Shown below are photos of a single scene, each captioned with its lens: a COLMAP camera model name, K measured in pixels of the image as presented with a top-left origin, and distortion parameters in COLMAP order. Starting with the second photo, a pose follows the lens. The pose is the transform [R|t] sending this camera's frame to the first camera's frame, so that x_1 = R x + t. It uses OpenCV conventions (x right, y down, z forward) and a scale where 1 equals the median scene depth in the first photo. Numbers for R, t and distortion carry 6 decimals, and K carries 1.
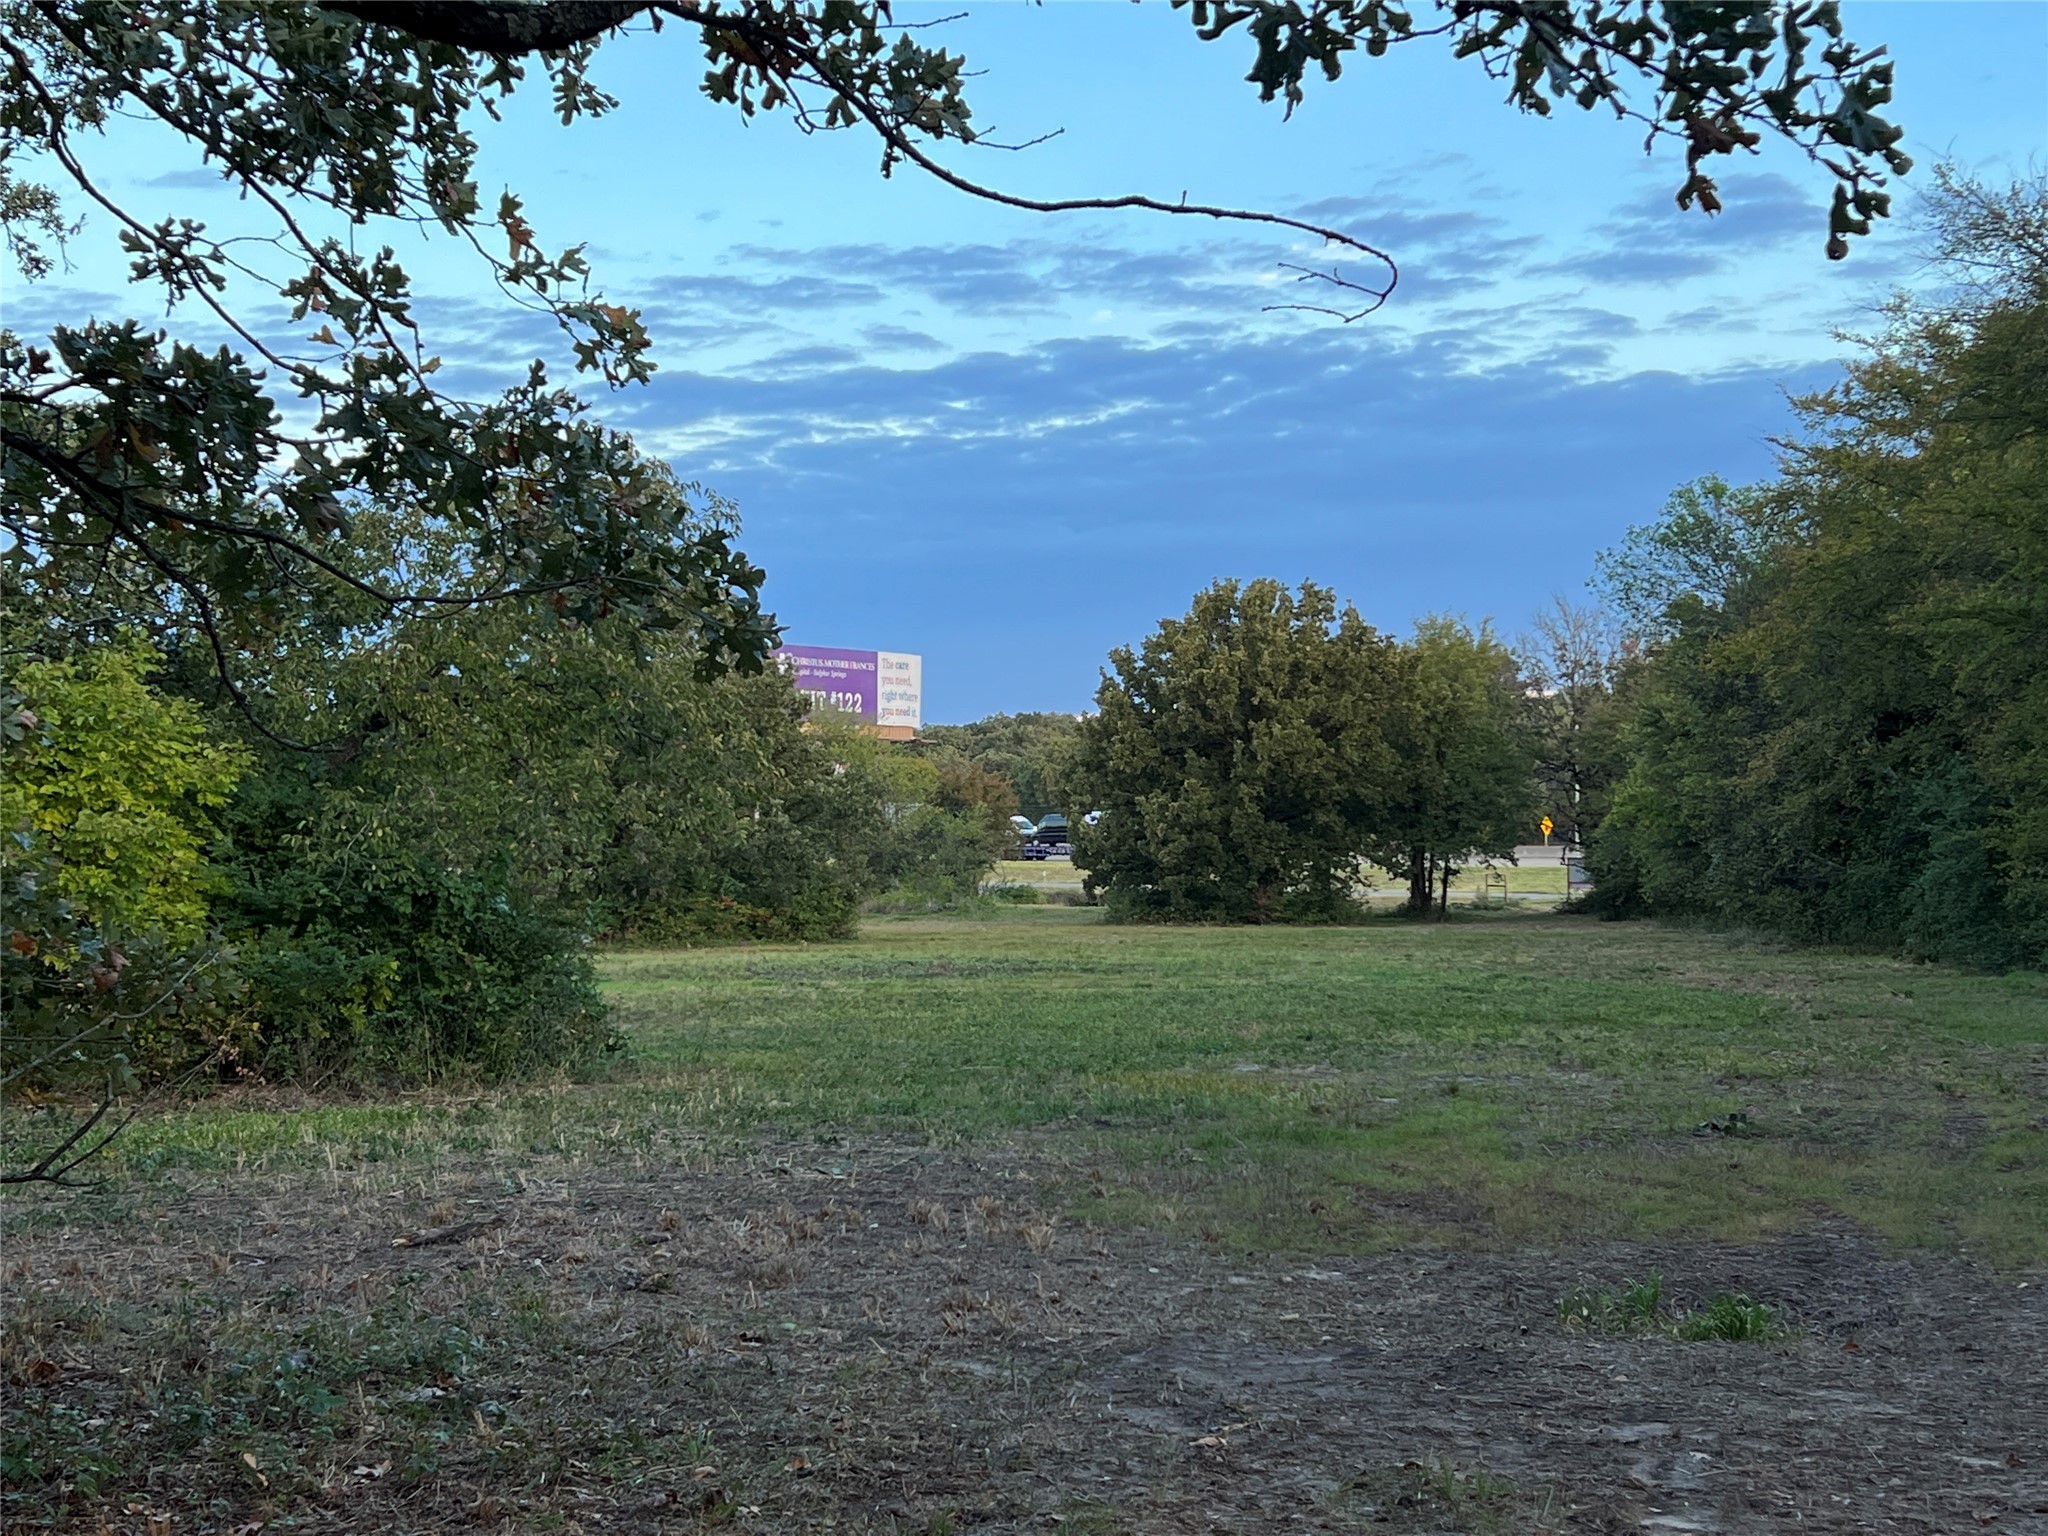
lens RADIAL K [[2877.7, 0, 991.4], [0, 2877.7, 779.0], [0, 0, 1]] dist [0.006592, 0.000000]
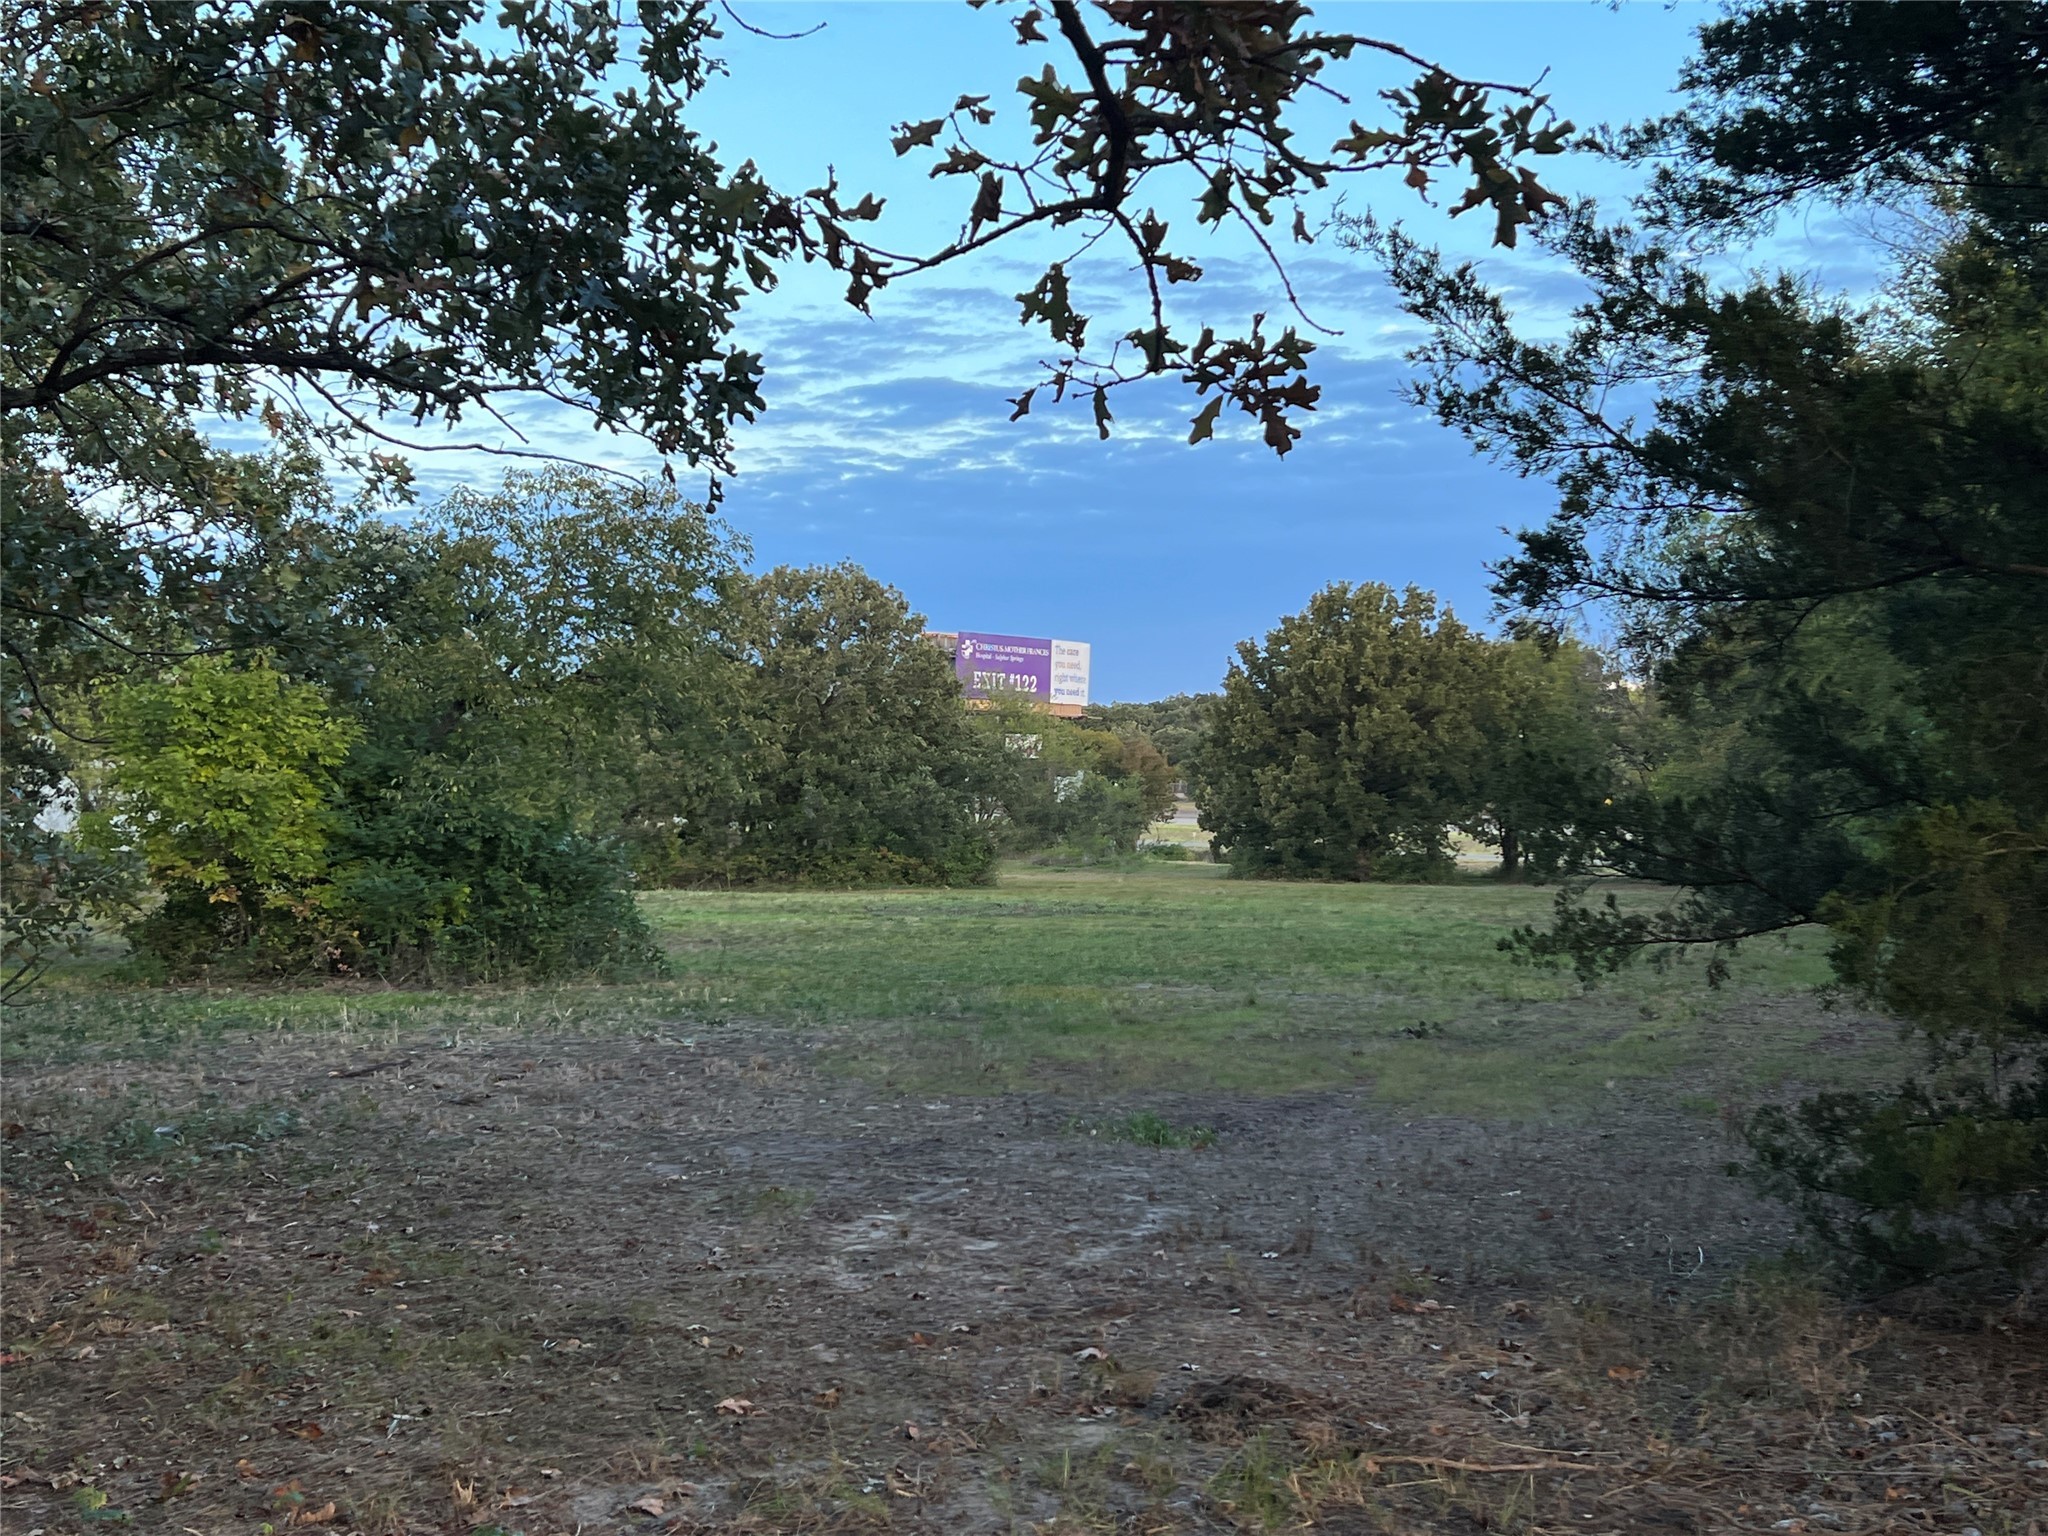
lens RADIAL K [[2565.2, 0, 1014.8], [0, 2565.2, 781.7], [0, 0, 1]] dist [0.080480, 0.000000]
pose [[0.996924, 0.018855, -0.076073, 0.134378], [-0.017866, 0.999747, 0.013663, -0.005270], [0.076311, -0.012261, 0.997009, -0.154605]]
